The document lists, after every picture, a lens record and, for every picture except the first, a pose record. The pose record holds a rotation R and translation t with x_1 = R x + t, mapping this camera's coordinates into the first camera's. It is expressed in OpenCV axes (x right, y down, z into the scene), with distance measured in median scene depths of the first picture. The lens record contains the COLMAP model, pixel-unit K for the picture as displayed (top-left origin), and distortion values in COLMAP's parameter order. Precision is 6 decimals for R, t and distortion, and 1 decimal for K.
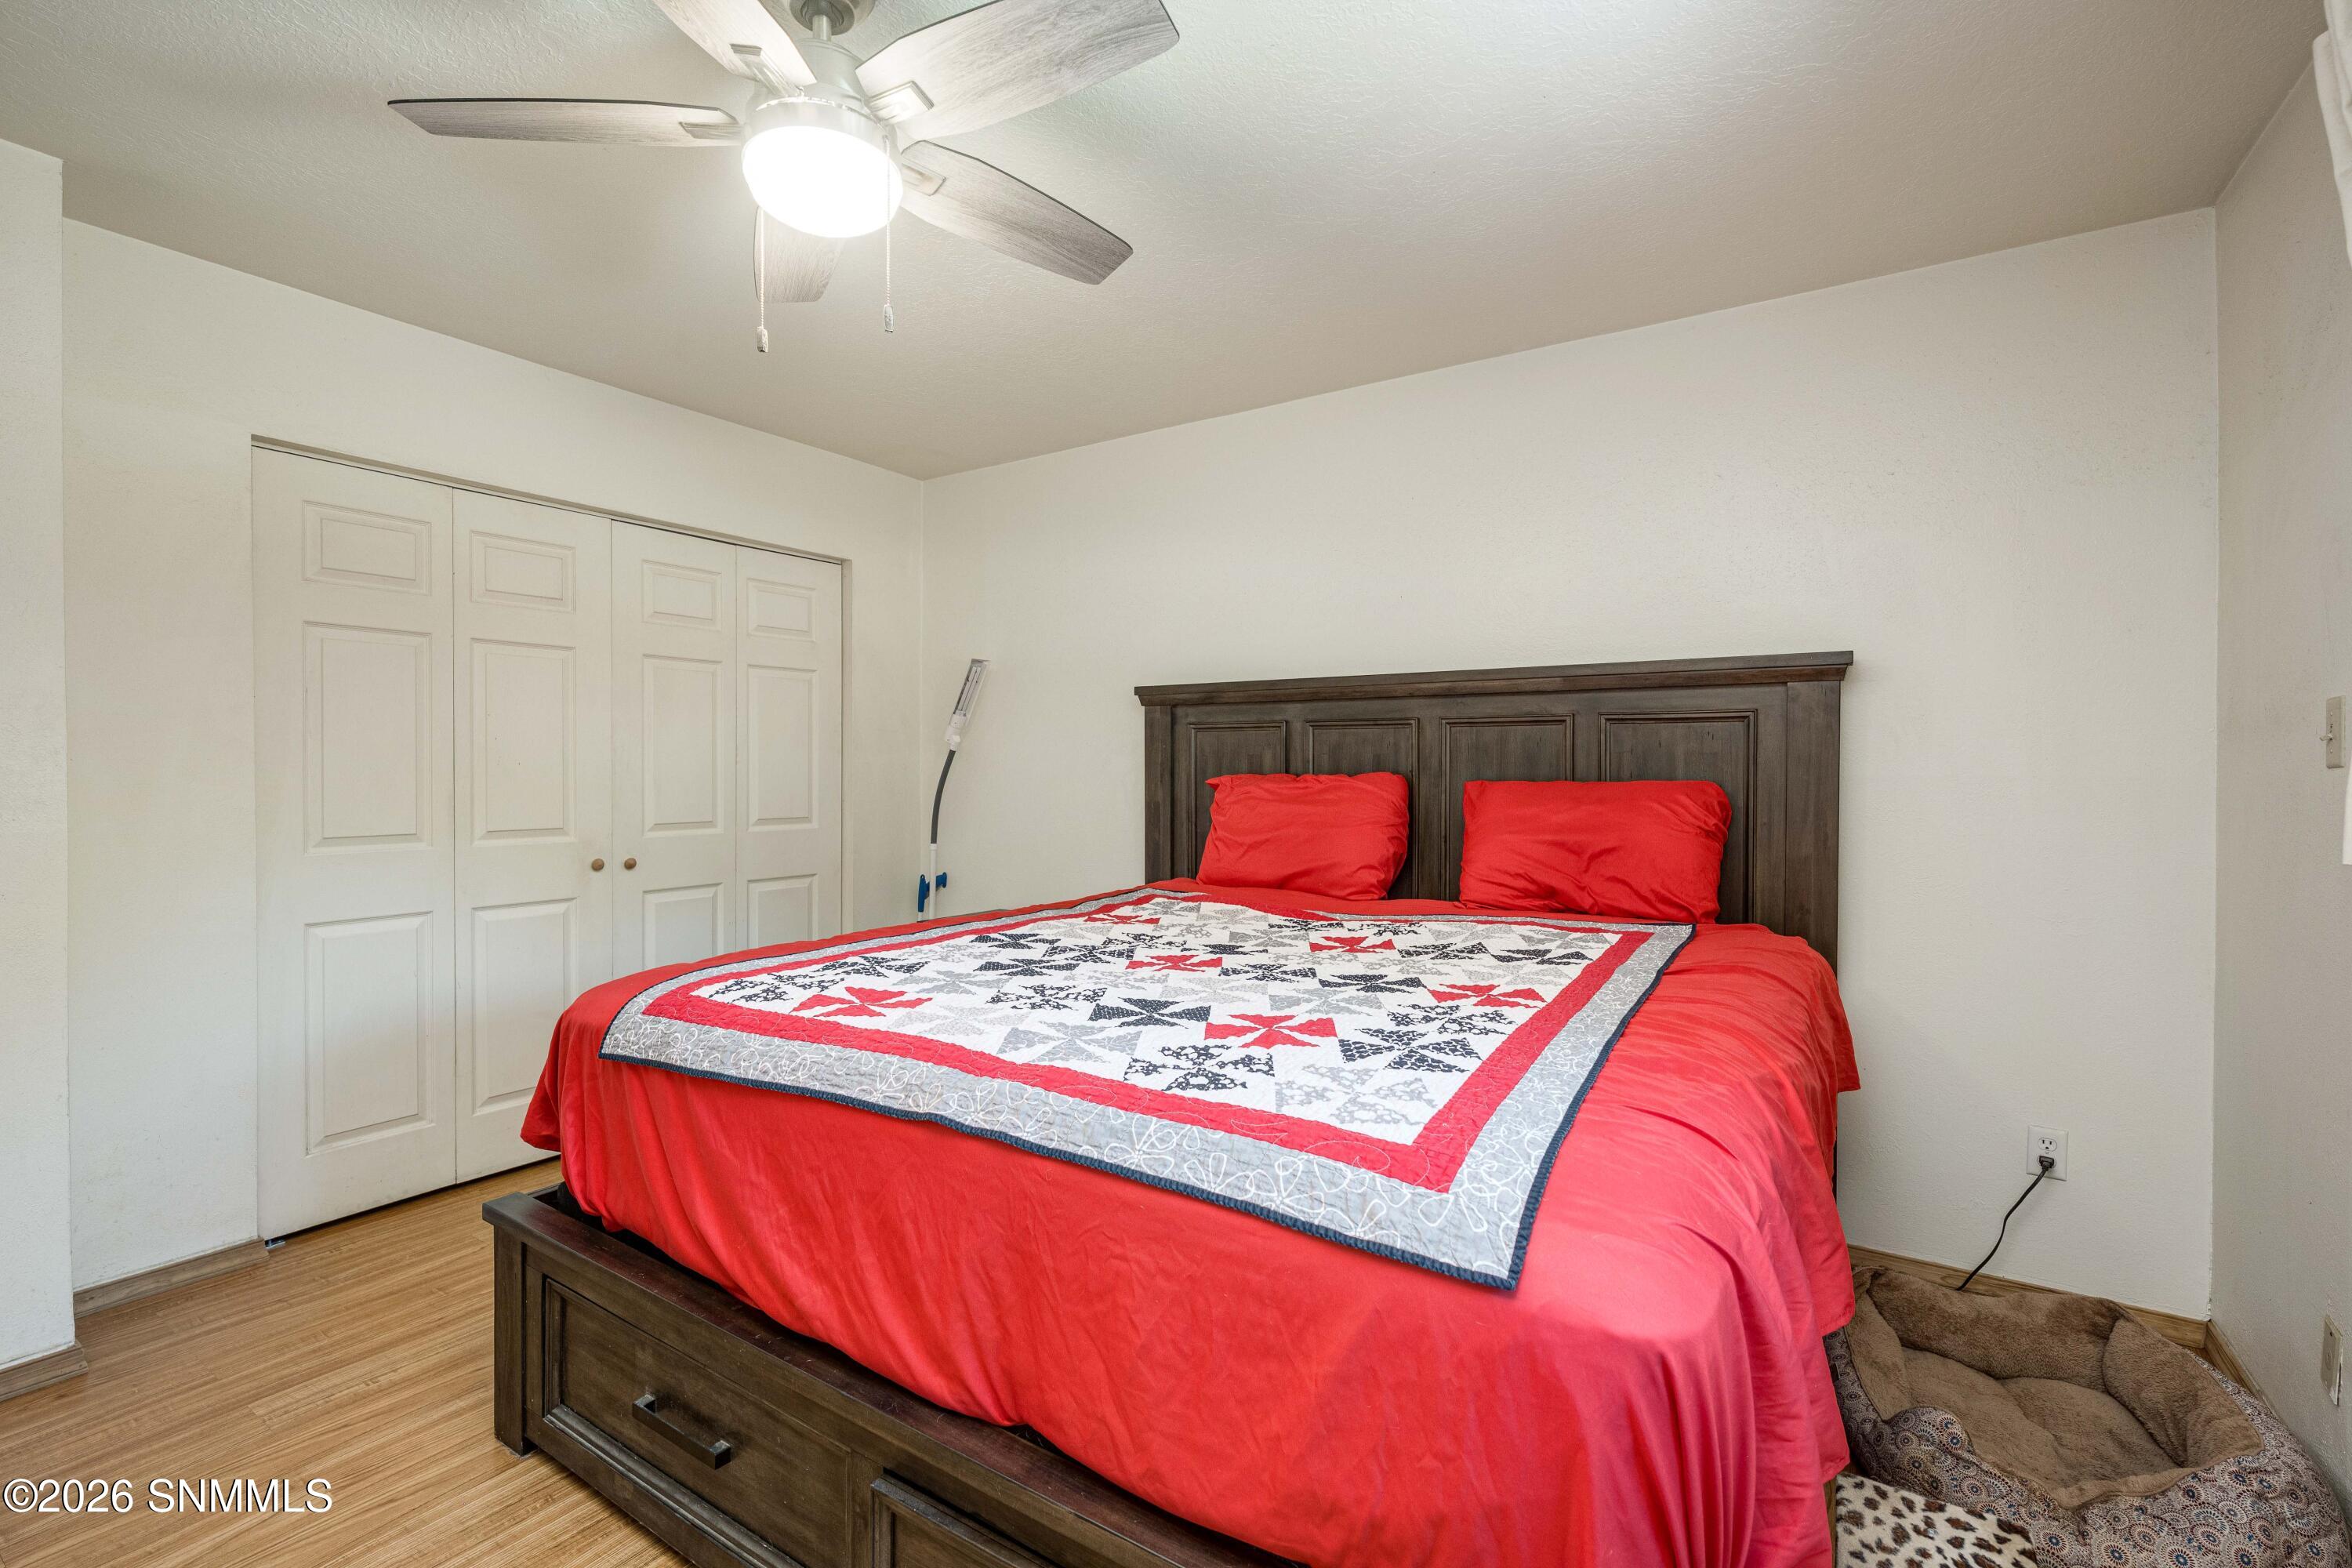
lens RADIAL K [[1033.1, 0, 1171.8], [0, 1033.1, 781.5], [0, 0, 1]] dist [-0.001227, -0.000146]
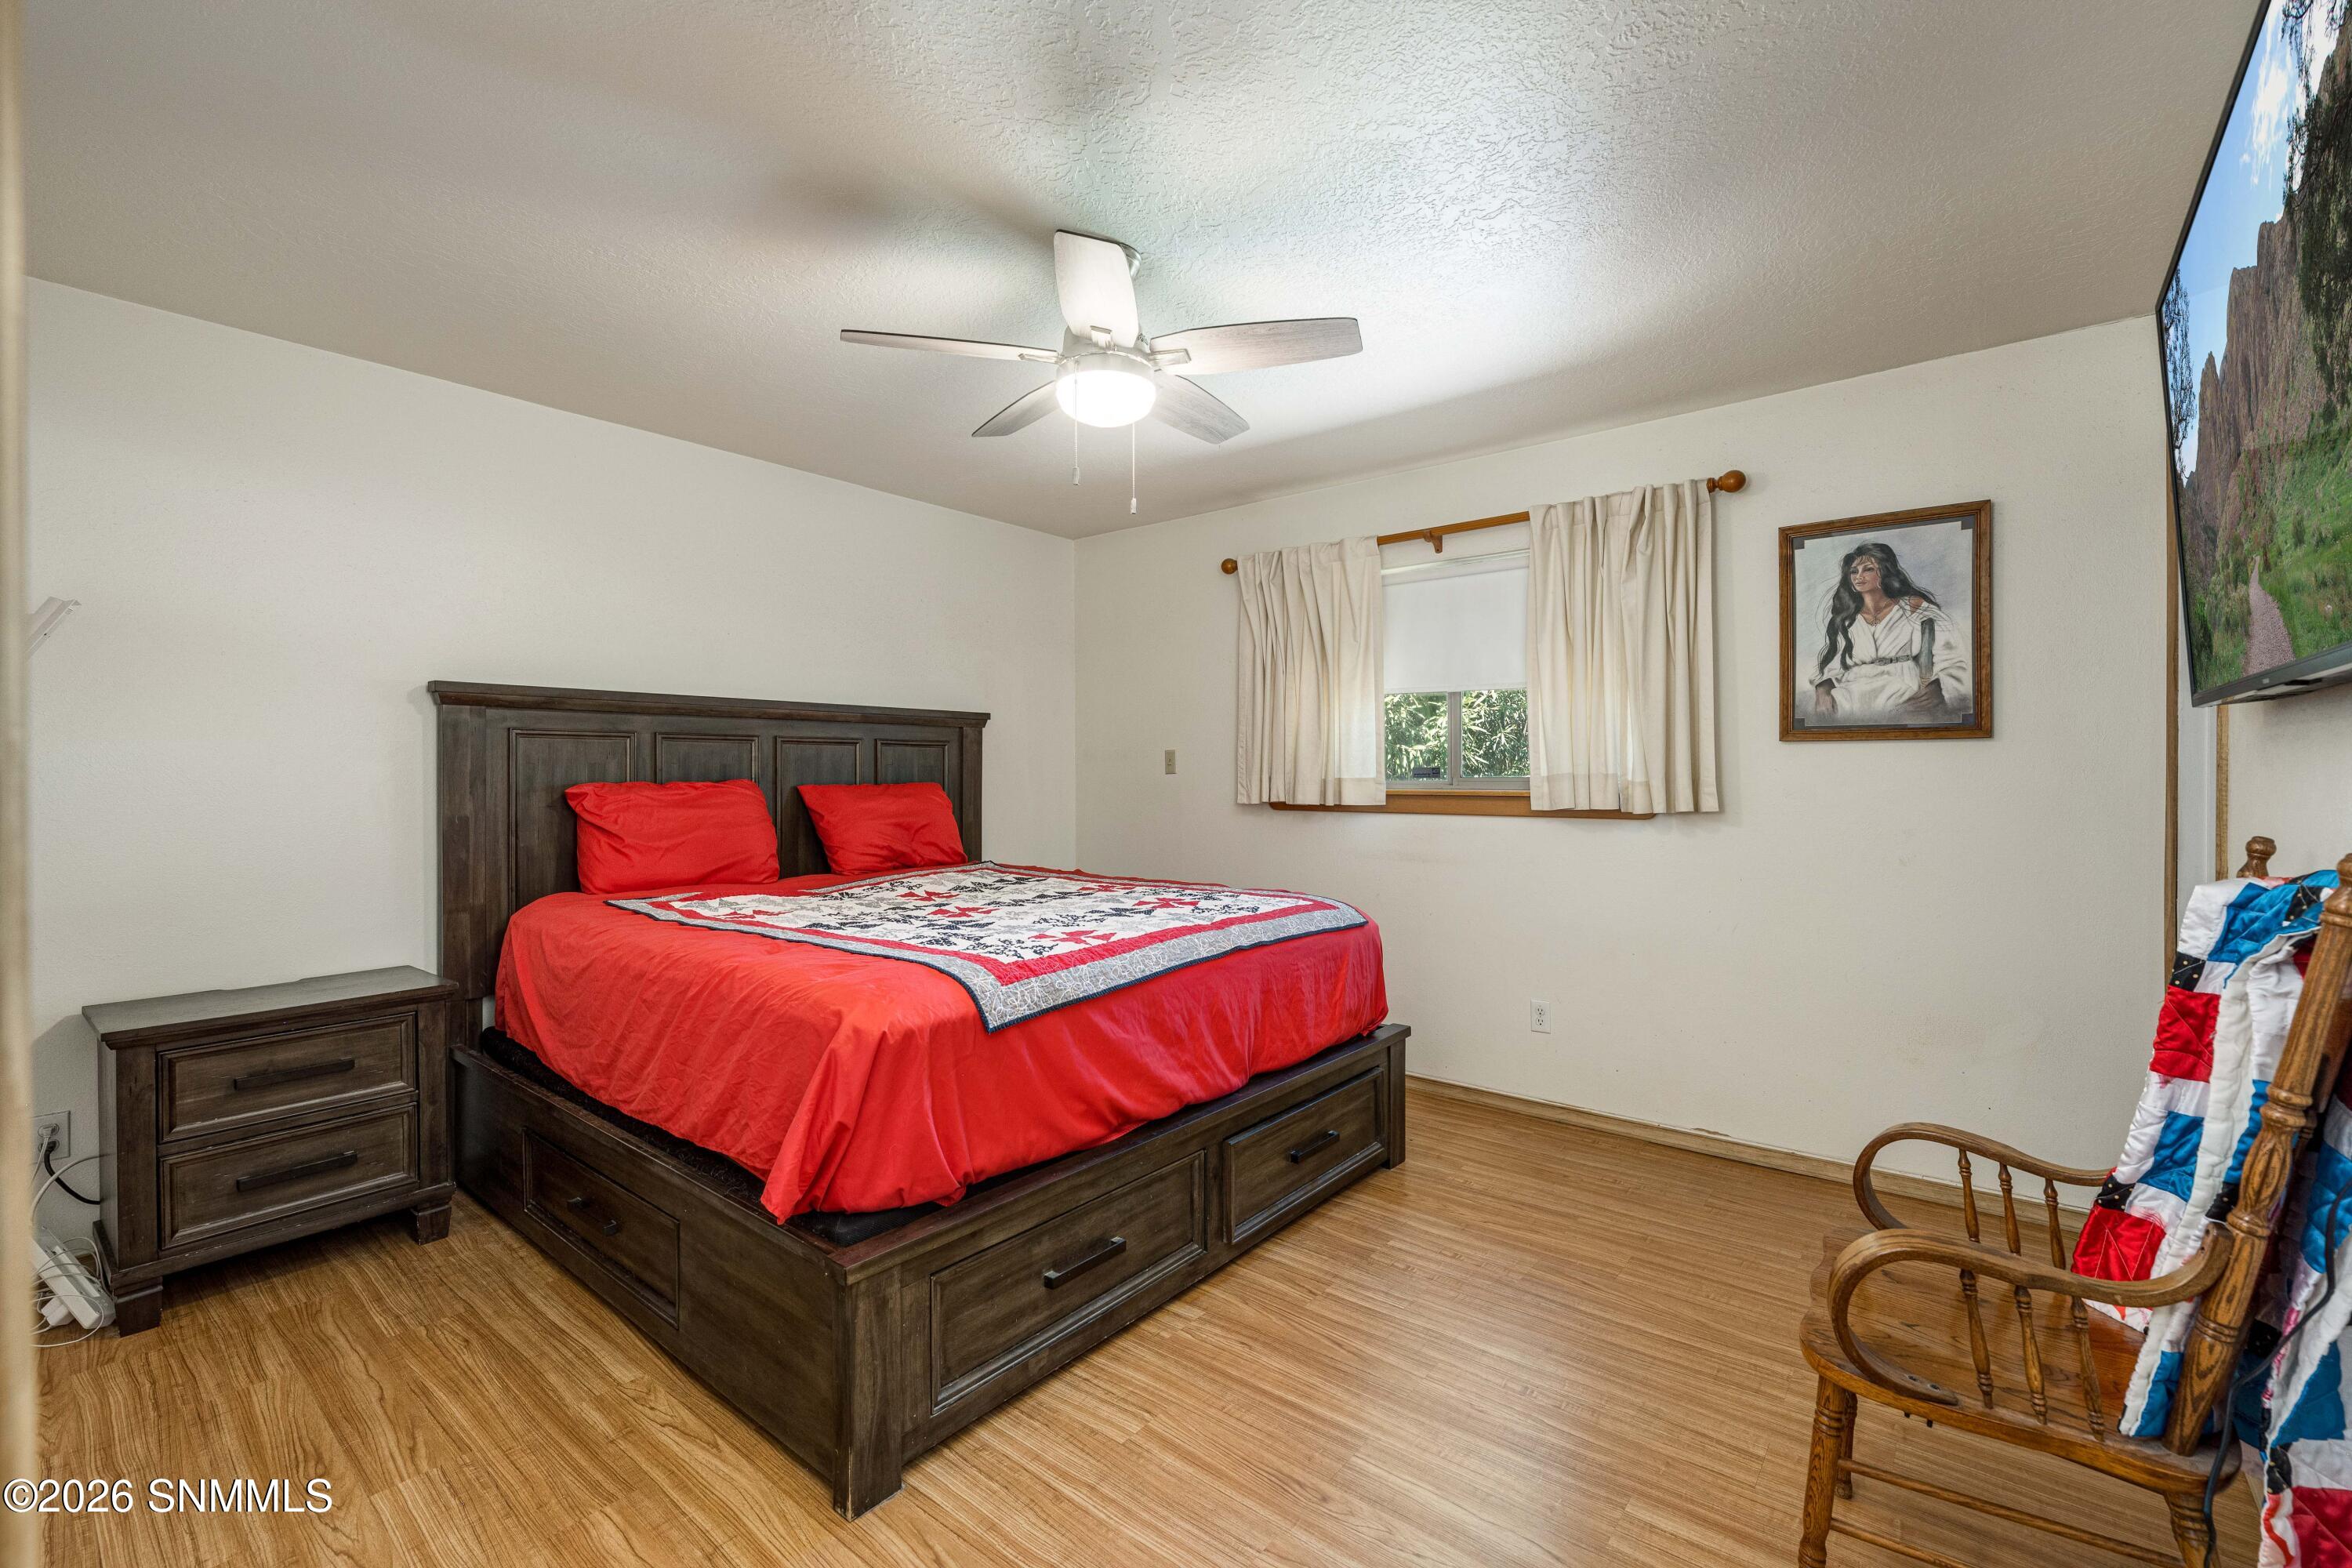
lens RADIAL K [[1001.2, 0, 1170.9], [0, 1001.2, 775.2], [0, 0, 1]] dist [-0.005942, 0.000210]
pose [[0.108659, -0.005975, 0.994061, -1.032410], [0.015045, 0.999877, 0.004366, -0.012807], [-0.993965, 0.014481, 0.108736, 0.426021]]
